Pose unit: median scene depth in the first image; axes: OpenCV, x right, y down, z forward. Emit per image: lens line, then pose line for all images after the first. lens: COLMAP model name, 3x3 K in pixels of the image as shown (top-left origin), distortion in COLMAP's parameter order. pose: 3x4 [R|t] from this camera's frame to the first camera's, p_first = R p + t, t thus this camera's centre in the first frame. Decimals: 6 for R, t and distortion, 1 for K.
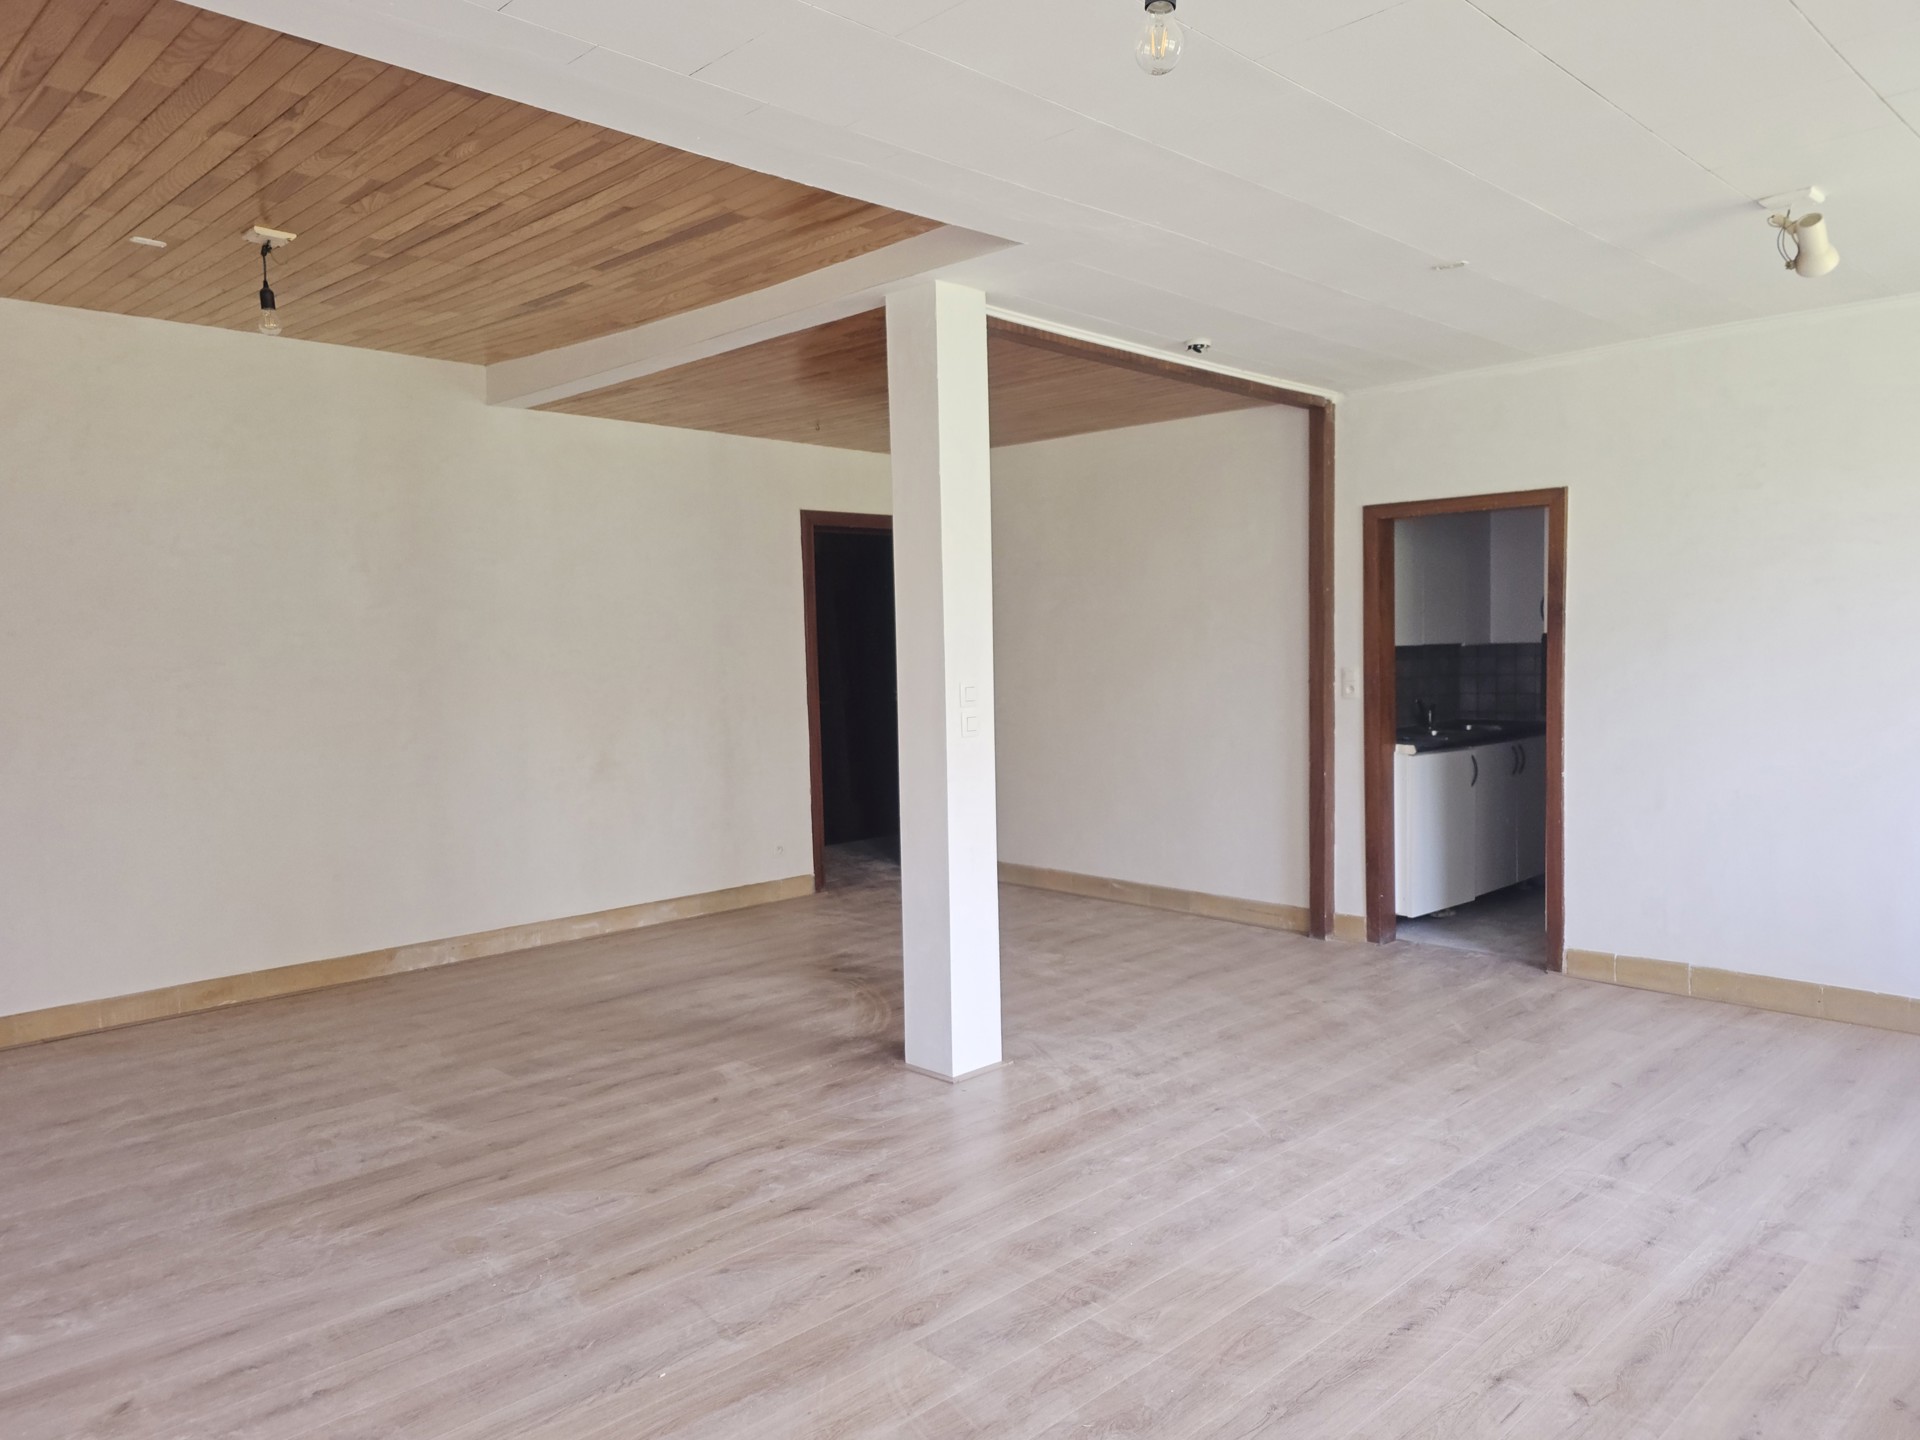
lens RADIAL K [[1328.0, 0, 975.8], [0, 1328.0, 730.7], [0, 0, 1]] dist [0.060710, -0.001456]
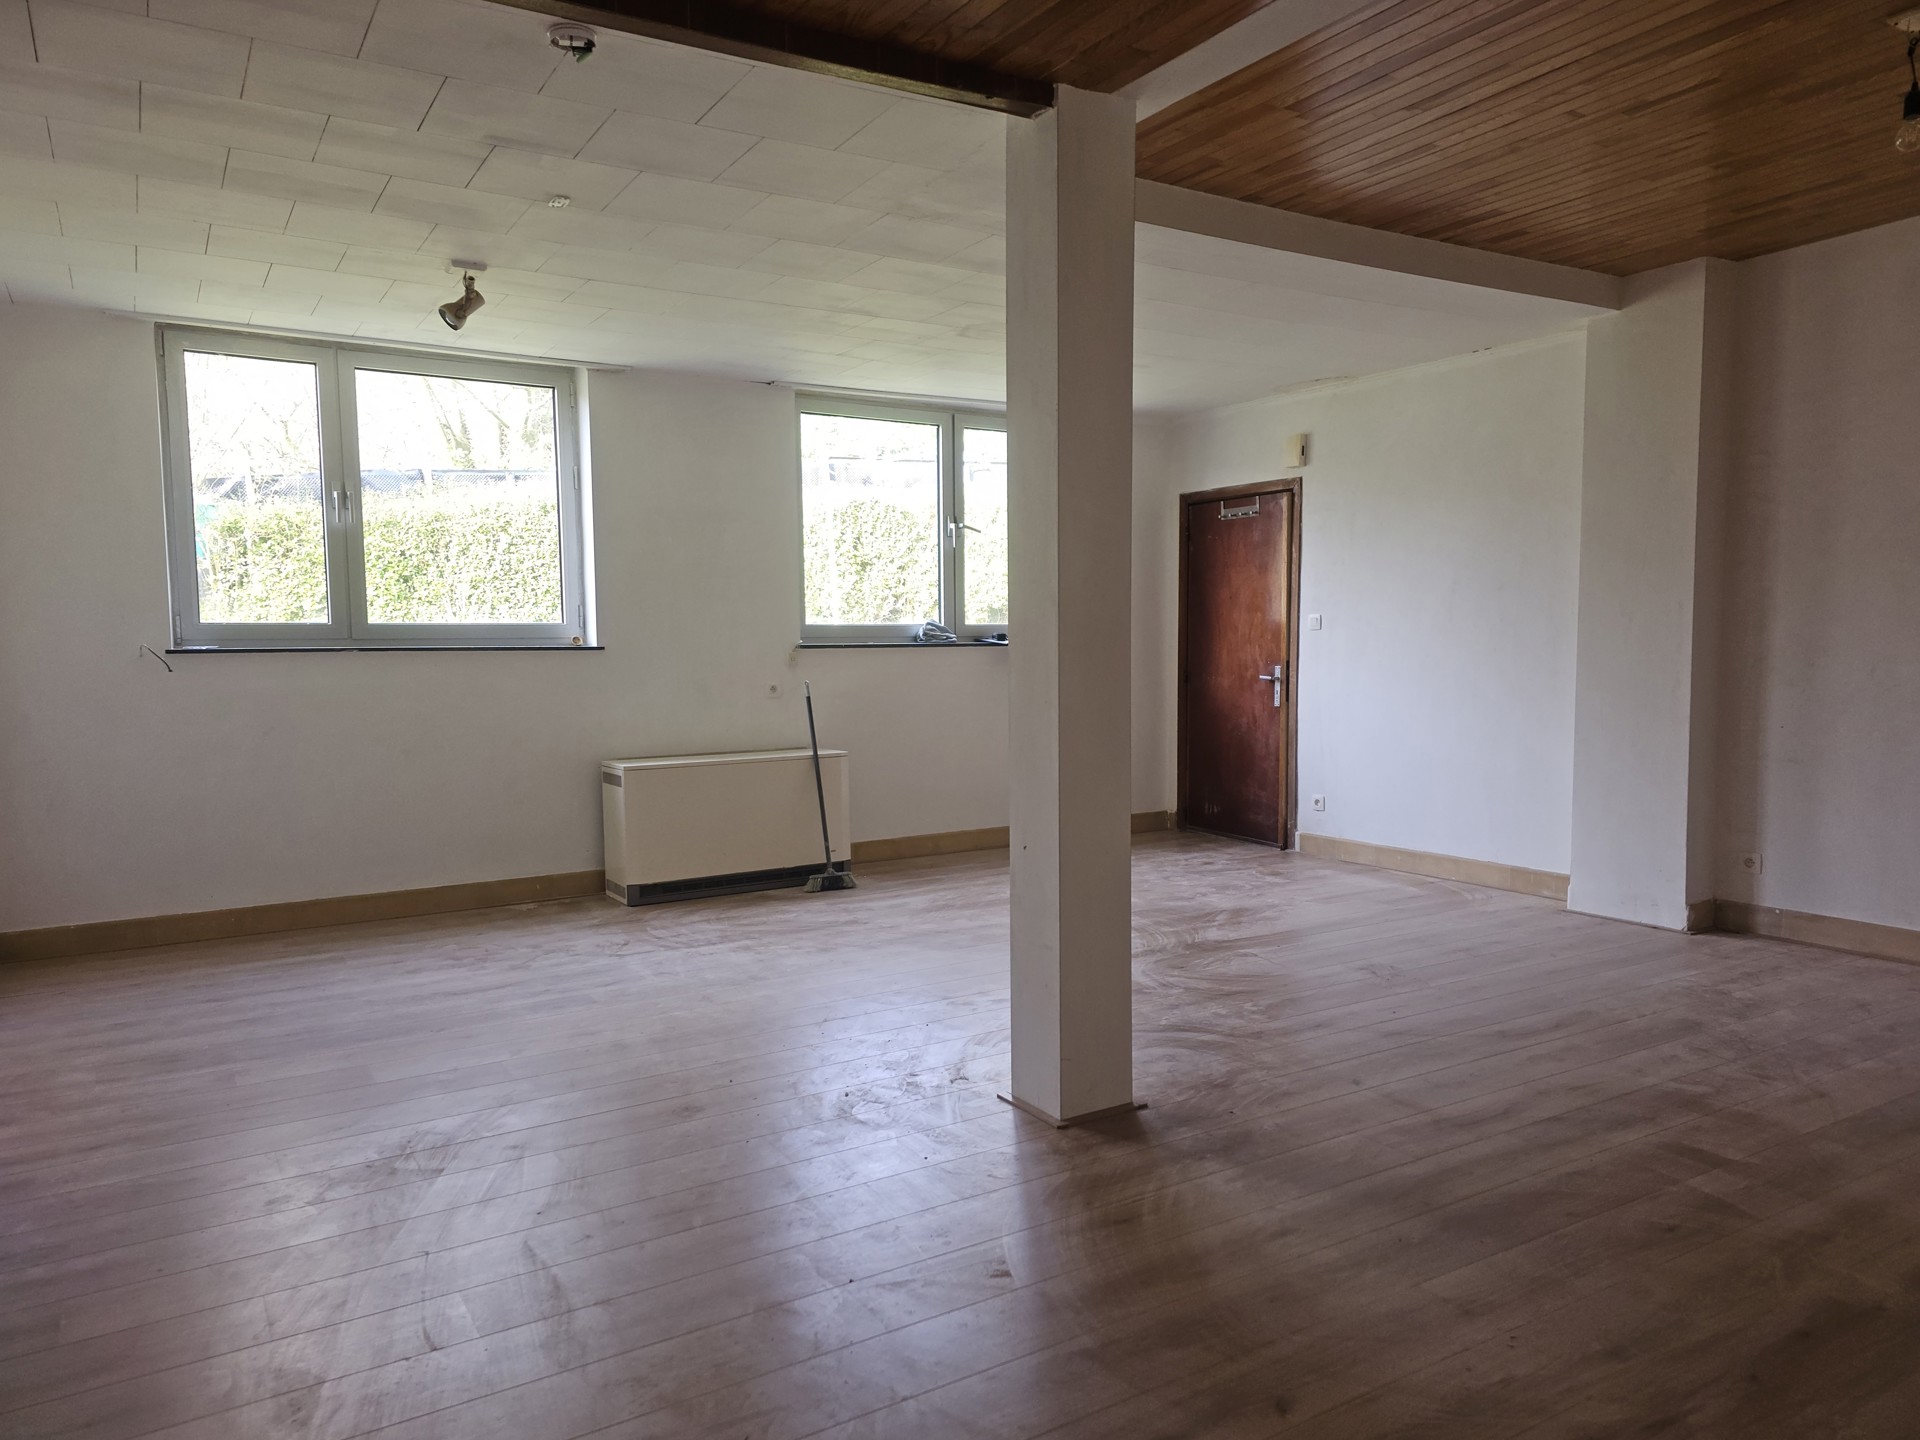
lens RADIAL K [[1328.0, 0, 975.8], [0, 1328.0, 730.7], [0, 0, 1]] dist [0.060710, -0.001456]
pose [[-0.975216, 0.013117, 0.220868, -0.136799], [0.044548, 0.989439, 0.137933, -0.077612], [-0.216726, 0.144354, -0.965501, 1.717098]]
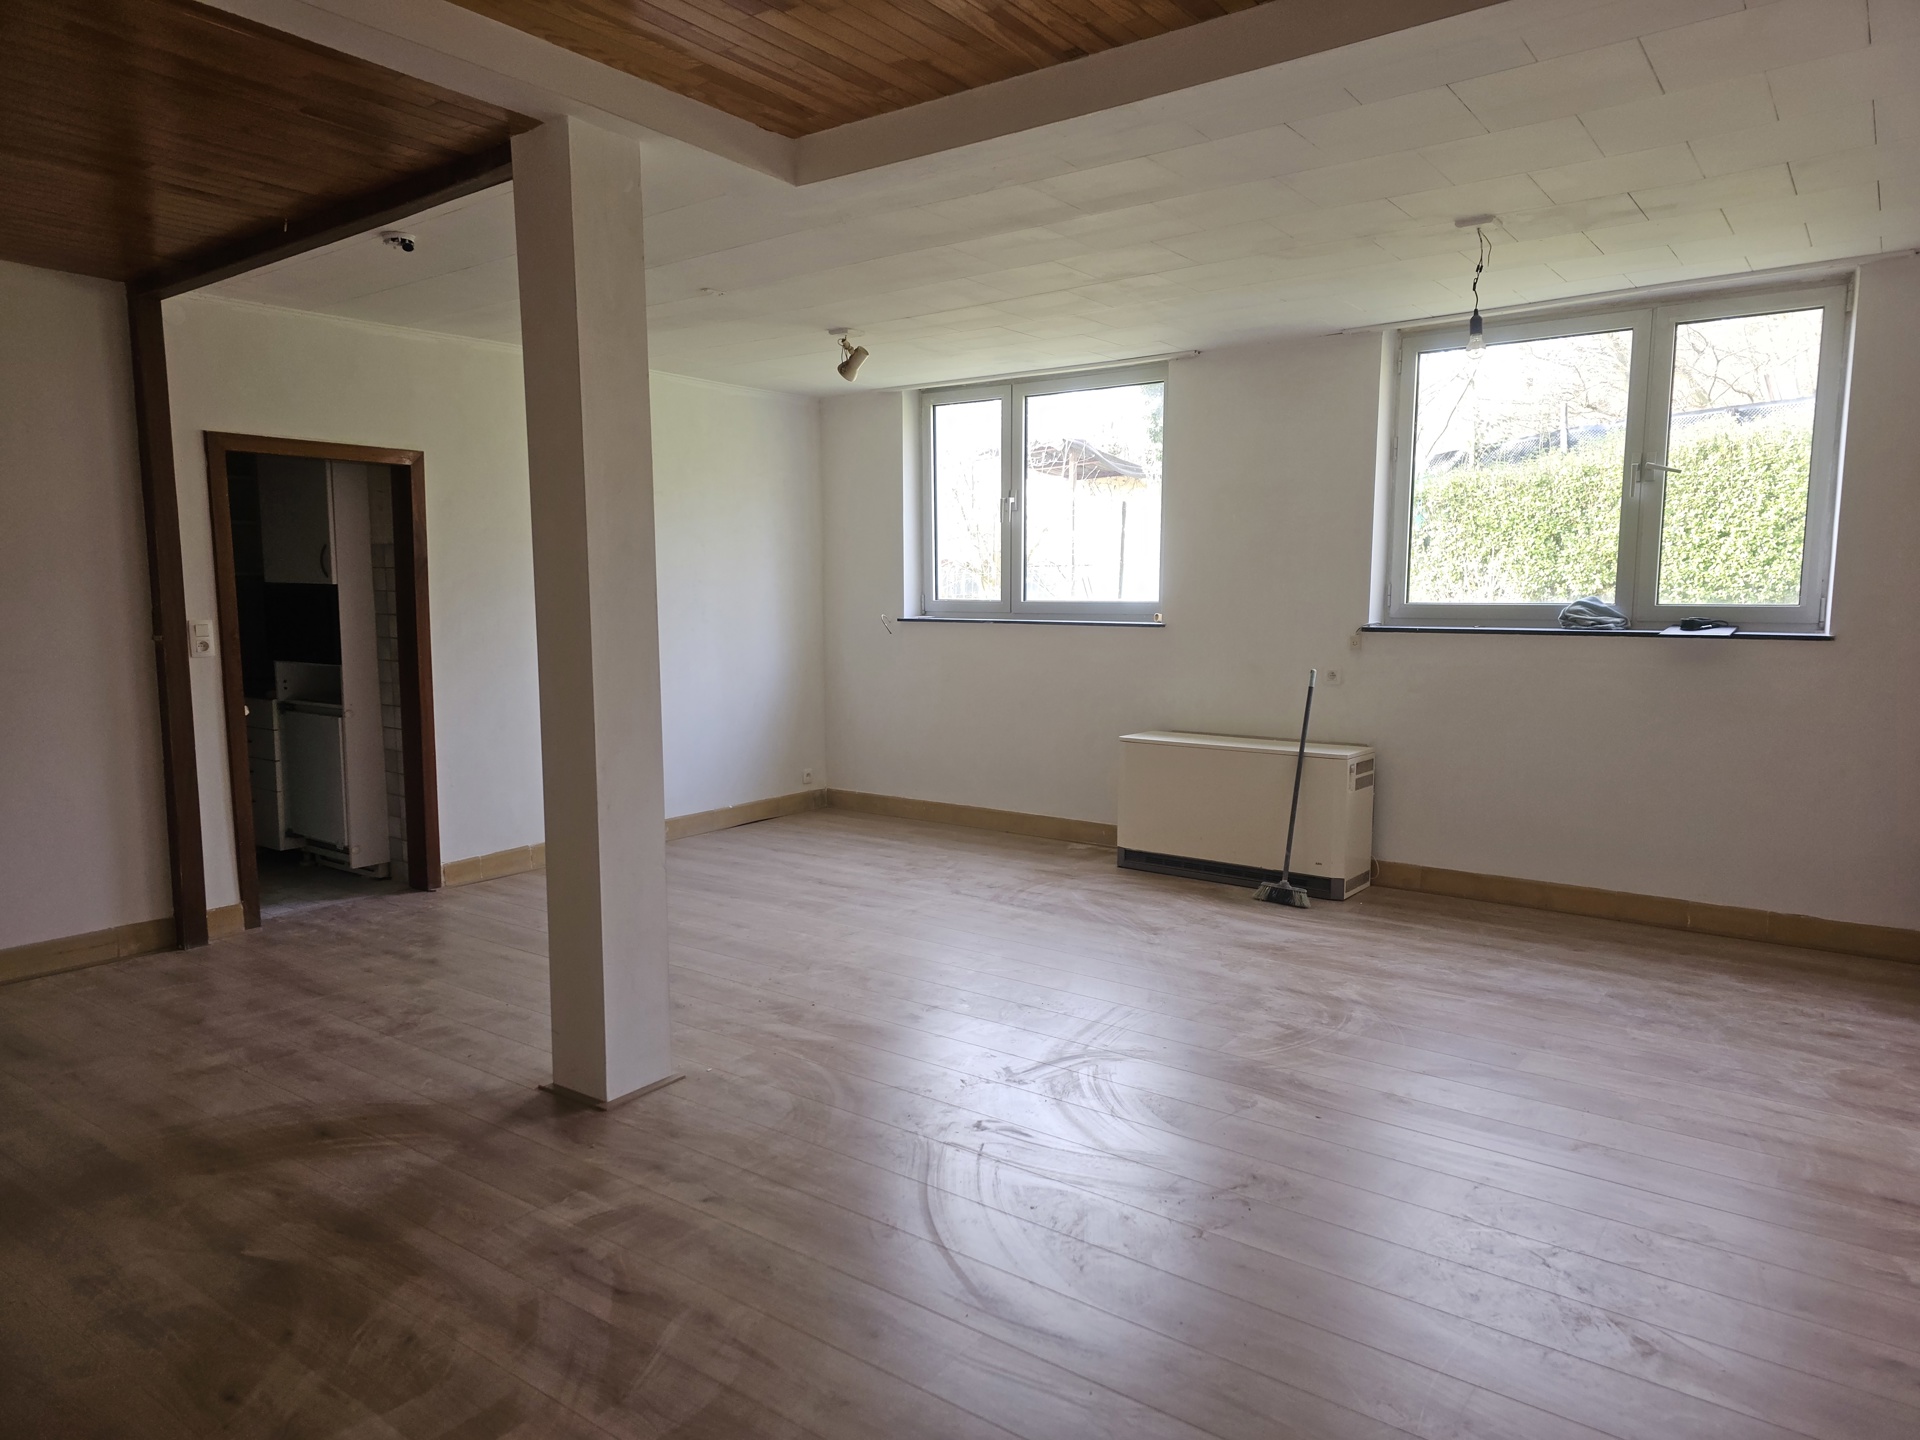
lens RADIAL K [[1254.3, 0, 960.0], [0, 1254.3, 720.0], [0, 0, 1]] dist [0.062588, -0.033622]
pose [[-0.147621, -0.088438, 0.985082, -0.803482], [0.075468, 0.992083, 0.100376, -0.039492], [-0.986161, 0.089160, -0.139778, 0.861733]]
